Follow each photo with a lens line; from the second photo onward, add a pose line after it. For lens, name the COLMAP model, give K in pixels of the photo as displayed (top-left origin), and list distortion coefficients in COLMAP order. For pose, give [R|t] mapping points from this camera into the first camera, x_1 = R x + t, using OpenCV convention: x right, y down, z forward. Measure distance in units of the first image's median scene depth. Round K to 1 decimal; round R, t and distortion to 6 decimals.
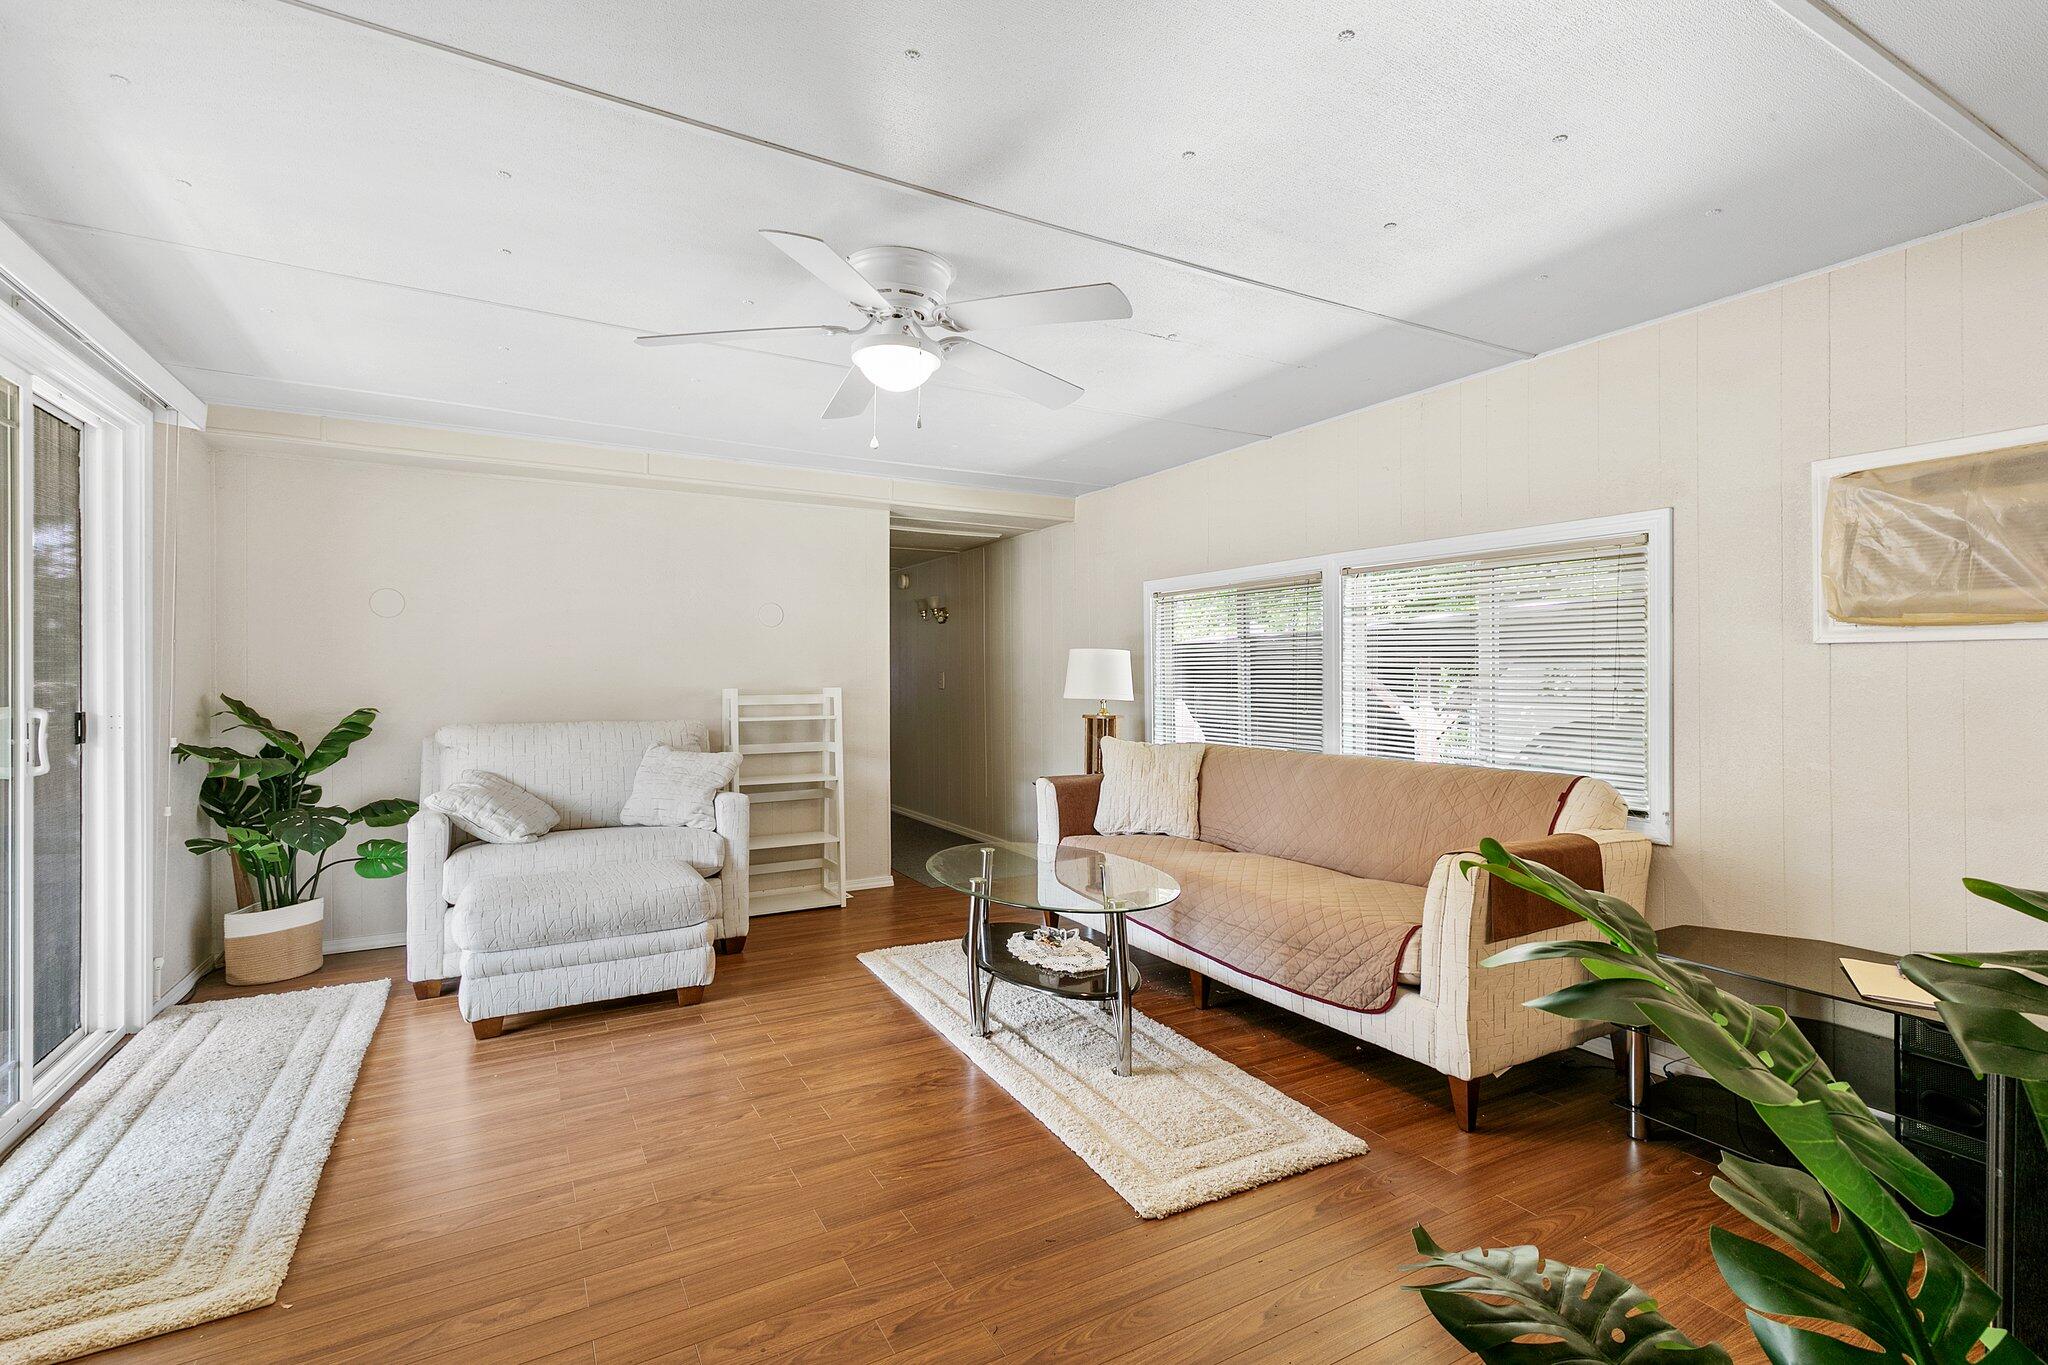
lens RADIAL K [[926.7, 0, 1032.6], [0, 926.7, 688.0], [0, 0, 1]] dist [0.010568, -0.003330]
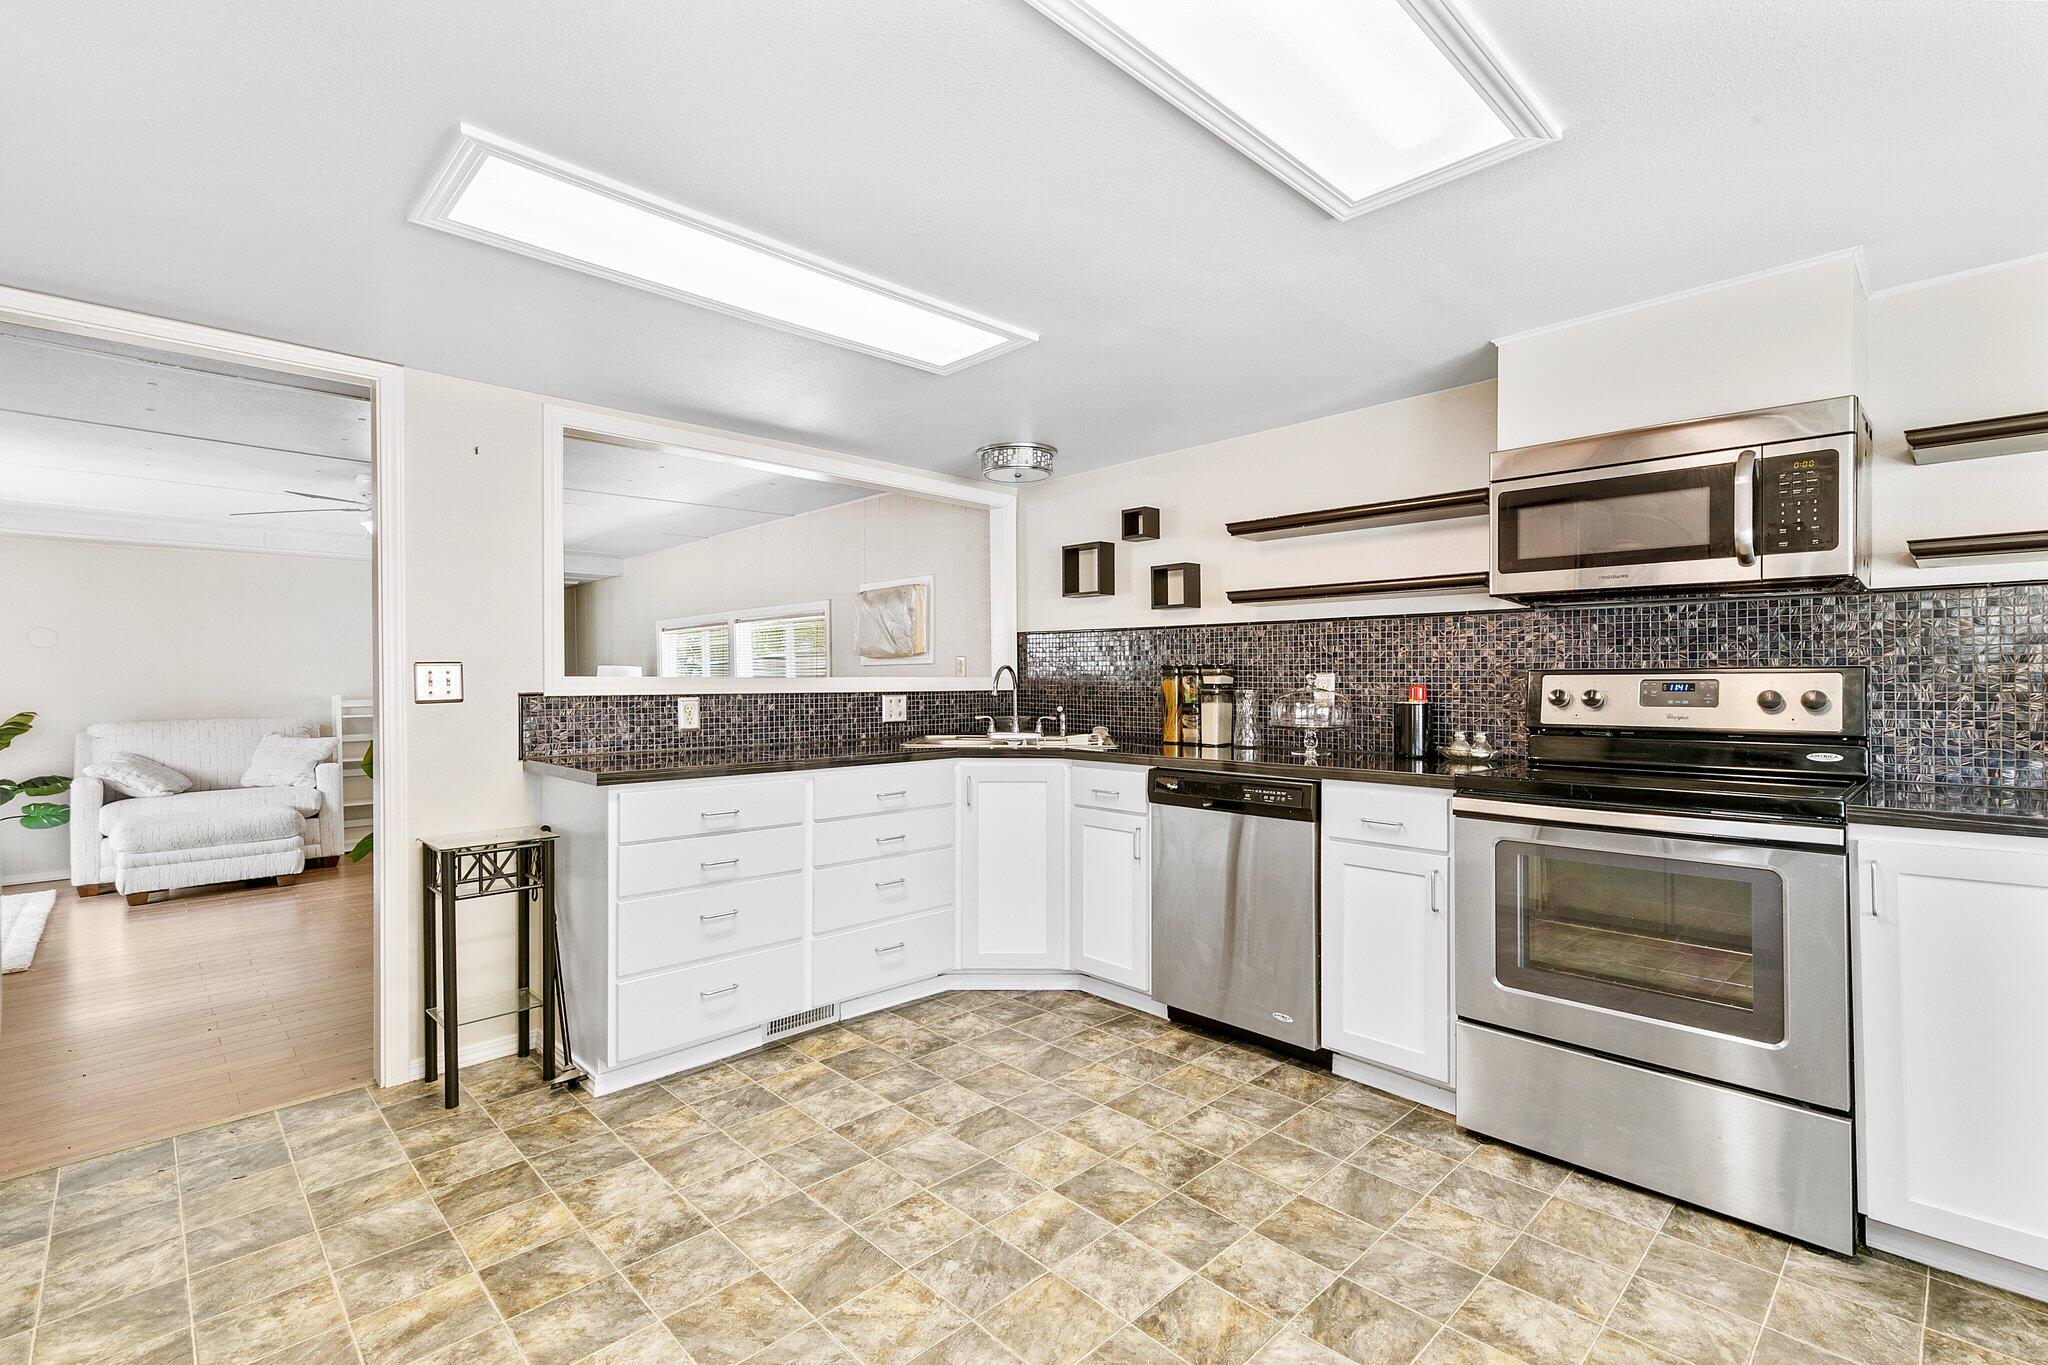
lens RADIAL K [[926.7, 0, 1062.0], [0, 926.7, 684.1], [0, 0, 1]] dist [0.010568, -0.003330]
pose [[0.964549, -0.010121, 0.263711, 0.469346], [0.011142, 0.999935, -0.002376, 0.000155], [-0.263669, 0.005230, 0.964599, -0.857963]]
